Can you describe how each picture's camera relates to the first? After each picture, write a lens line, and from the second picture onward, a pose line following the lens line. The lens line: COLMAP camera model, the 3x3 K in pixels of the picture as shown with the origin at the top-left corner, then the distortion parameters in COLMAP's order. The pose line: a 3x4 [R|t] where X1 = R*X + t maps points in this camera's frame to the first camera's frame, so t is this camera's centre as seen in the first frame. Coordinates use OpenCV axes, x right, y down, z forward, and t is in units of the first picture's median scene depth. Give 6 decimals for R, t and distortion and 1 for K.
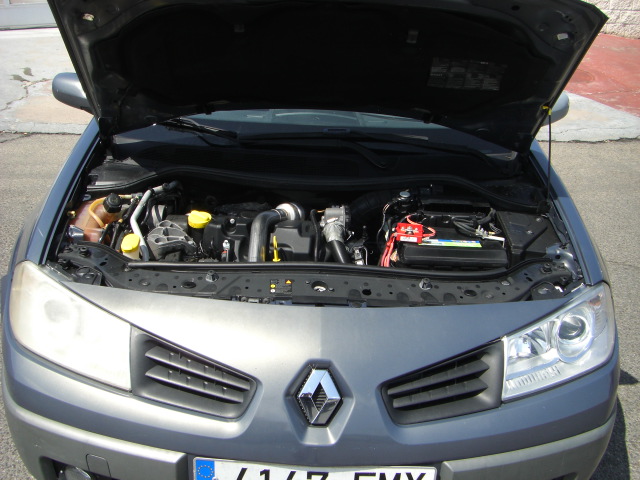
lens RADIAL K [[724.9, 0, 320.0], [0, 724.9, 240.0], [0, 0, 1]] dist [-0.184095, 0.085685]
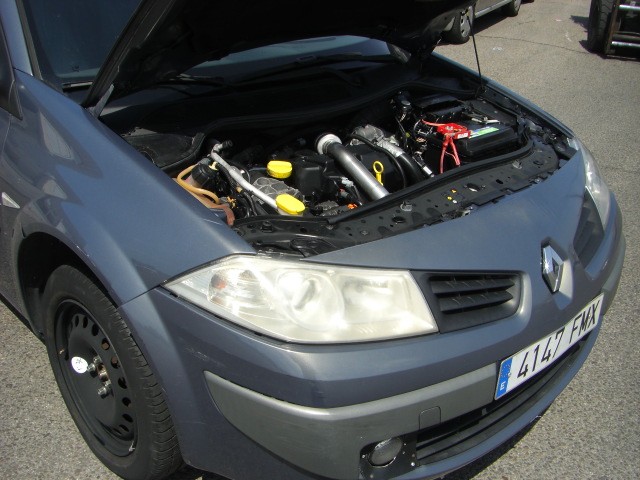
lens RADIAL K [[724.9, 0, 320.0], [0, 724.9, 240.0], [0, 0, 1]] dist [-0.184095, 0.085685]
pose [[0.730511, -0.306405, 0.610302, -0.871400], [0.249053, 0.951675, 0.179686, -0.115964], [-0.635866, 0.020735, 0.771521, 0.303123]]
